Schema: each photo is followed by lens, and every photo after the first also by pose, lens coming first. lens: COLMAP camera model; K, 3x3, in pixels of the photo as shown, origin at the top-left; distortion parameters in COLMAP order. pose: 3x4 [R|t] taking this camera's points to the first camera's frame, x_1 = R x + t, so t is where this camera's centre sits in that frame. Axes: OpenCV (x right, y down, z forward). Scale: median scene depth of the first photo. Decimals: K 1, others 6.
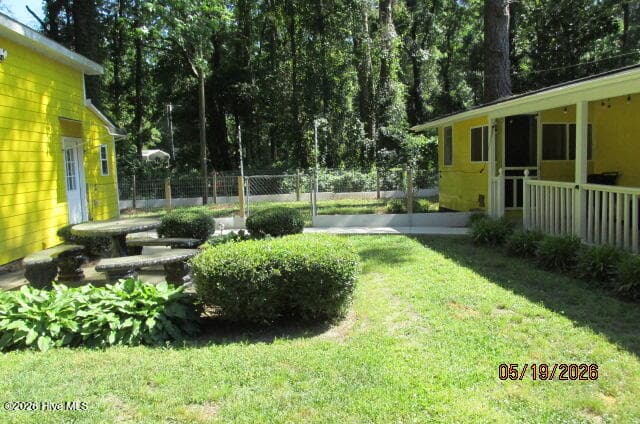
lens RADIAL K [[520.6, 0, 320.5], [0, 520.6, 209.0], [0, 0, 1]] dist [-0.044893, 0.002222]
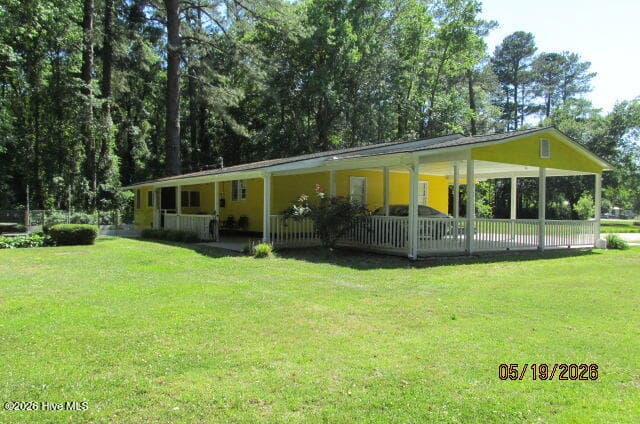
lens RADIAL K [[520.6, 0, 320.5], [0, 520.6, 209.0], [0, 0, 1]] dist [-0.044893, 0.002222]
pose [[0.864900, 0.027178, 0.501208, -0.079549], [0.022681, 0.995397, -0.093113, 0.065637], [-0.501432, 0.091902, 0.860302, -0.586270]]
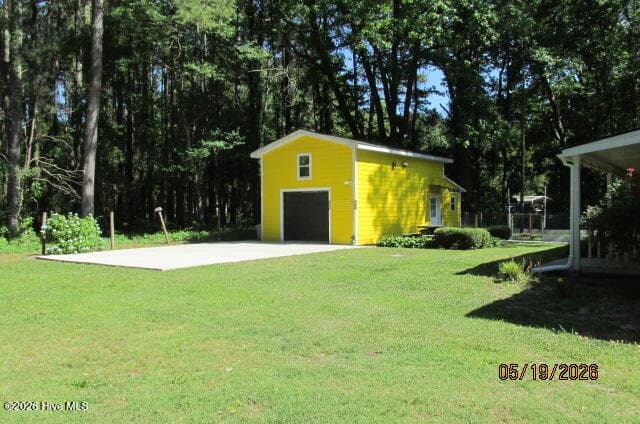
lens RADIAL K [[520.6, 0, 320.5], [0, 520.6, 209.0], [0, 0, 1]] dist [-0.044893, 0.002222]
pose [[0.734841, 0.024490, -0.677797, 0.321470], [-0.094440, 0.993307, -0.066498, 0.051303], [0.671632, 0.112877, 0.732236, -0.446701]]
